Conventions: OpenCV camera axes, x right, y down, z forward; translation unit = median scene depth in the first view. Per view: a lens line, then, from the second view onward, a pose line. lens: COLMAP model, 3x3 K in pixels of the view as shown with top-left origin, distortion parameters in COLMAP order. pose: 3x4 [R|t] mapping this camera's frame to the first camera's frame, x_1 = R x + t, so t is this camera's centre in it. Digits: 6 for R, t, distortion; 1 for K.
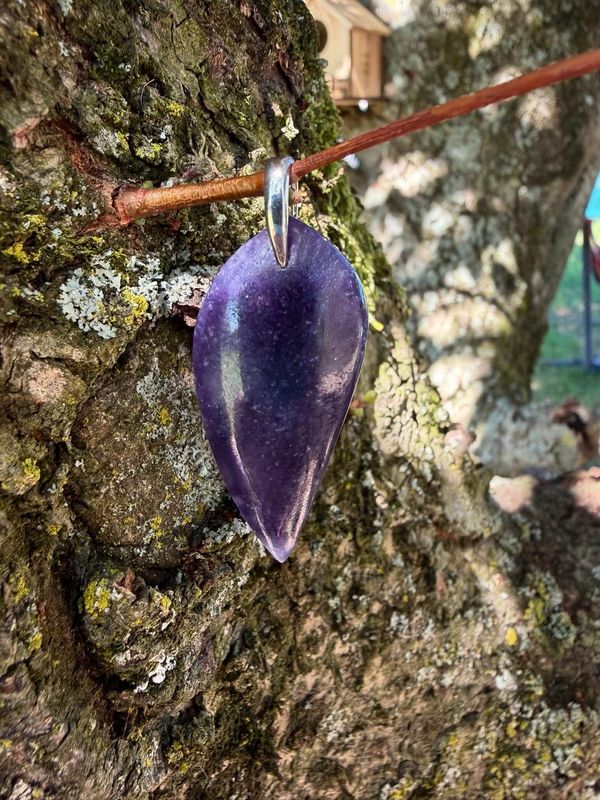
lens RADIAL K [[582.9, 0, 297.7], [0, 582.9, 345.1], [0, 0, 1]] dist [0.004024, -0.008219]
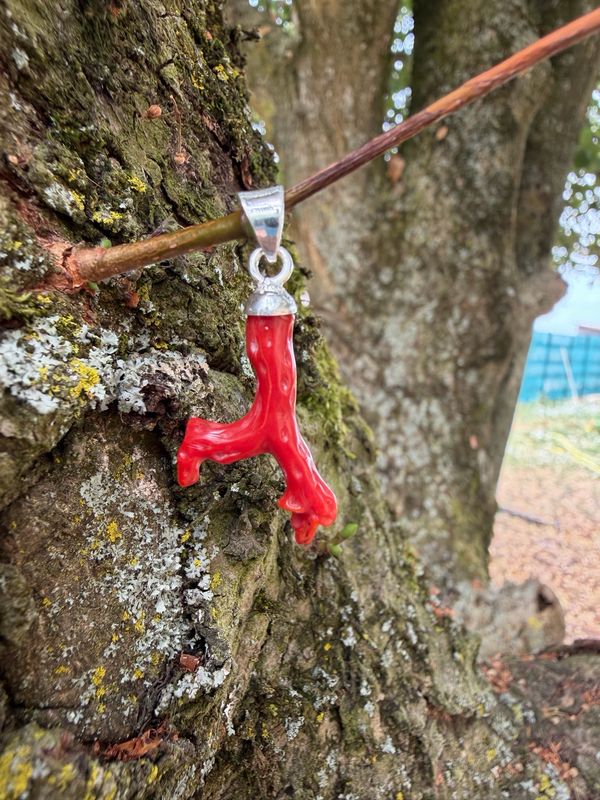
lens RADIAL K [[591.1, 0, 300.0], [0, 591.1, 400.0], [0, 0, 1]] dist [0.008483, -0.004806]
pose [[0.994952, -0.019903, 0.098353, -0.031153], [0.042225, 0.972176, -0.230414, 0.092608], [-0.091031, 0.233404, 0.968109, 0.089310]]
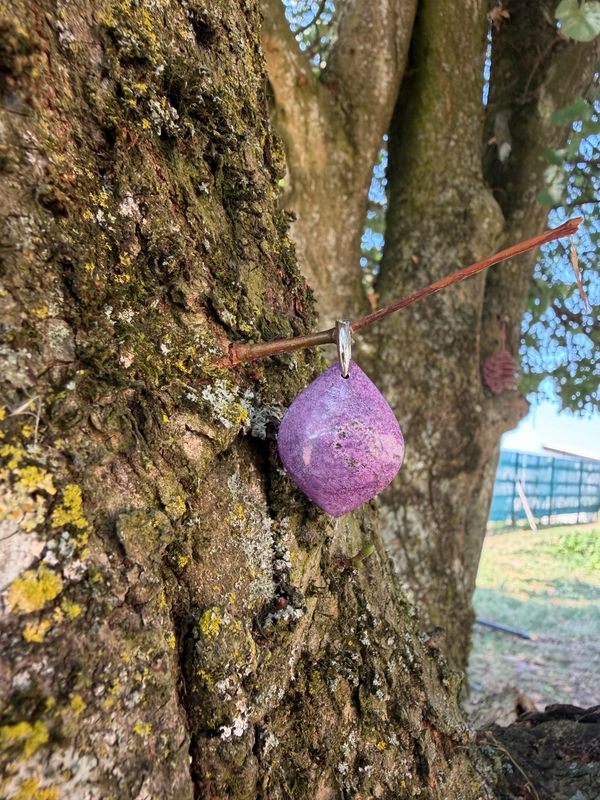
lens RADIAL K [[583.1, 0, 300.0], [0, 583.1, 400.0], [0, 0, 1]] dist [0.010778, -0.008514]
pose [[0.989838, 0.026483, 0.139712, -0.184372], [0.033621, 0.911061, -0.410899, 0.281888], [-0.138168, 0.411421, 0.900912, -0.203791]]
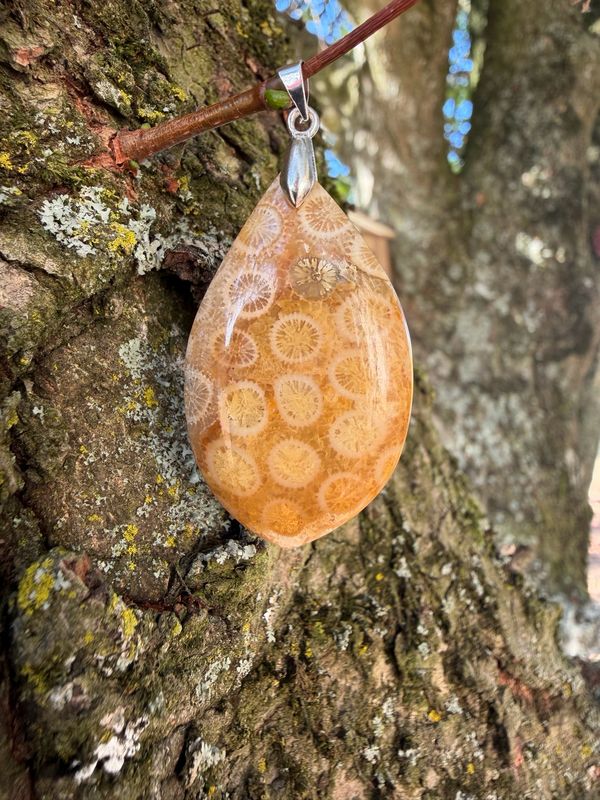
lens RADIAL K [[587.5, 0, 299.2], [0, 587.5, 321.5], [0, 0, 1]] dist [0.003778, 0.010191]
pose [[0.999056, -0.035156, -0.025500, 0.009191], [0.023105, 0.927405, -0.373344, 0.221112], [0.036774, 0.372403, 0.927342, 0.110112]]
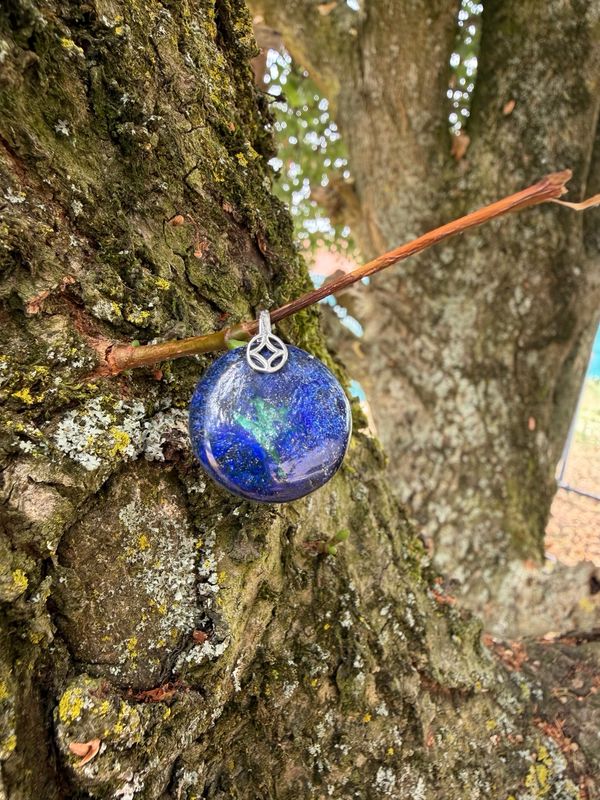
lens RADIAL K [[583.1, 0, 300.0], [0, 583.1, 400.0], [0, 0, 1]] dist [0.010778, -0.008514]
pose [[0.999873, -0.006625, -0.014473, 0.058368], [0.003836, 0.982750, -0.184898, 0.039274], [0.015448, 0.184819, 0.982651, -0.098271]]
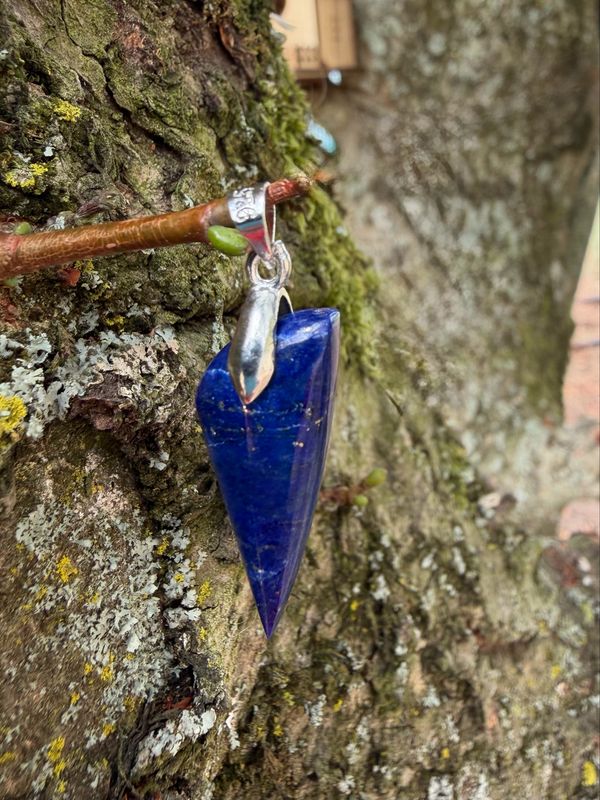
lens RADIAL K [[728.8, 0, 371.3], [0, 728.8, 273.3], [0, 0, 1]] dist [0.007378, 0.015005]
pose [[0.988184, -0.061438, 0.140421, 0.007510], [0.078417, 0.989820, -0.118771, -0.050739], [-0.131695, 0.128379, 0.982942, 0.076137]]
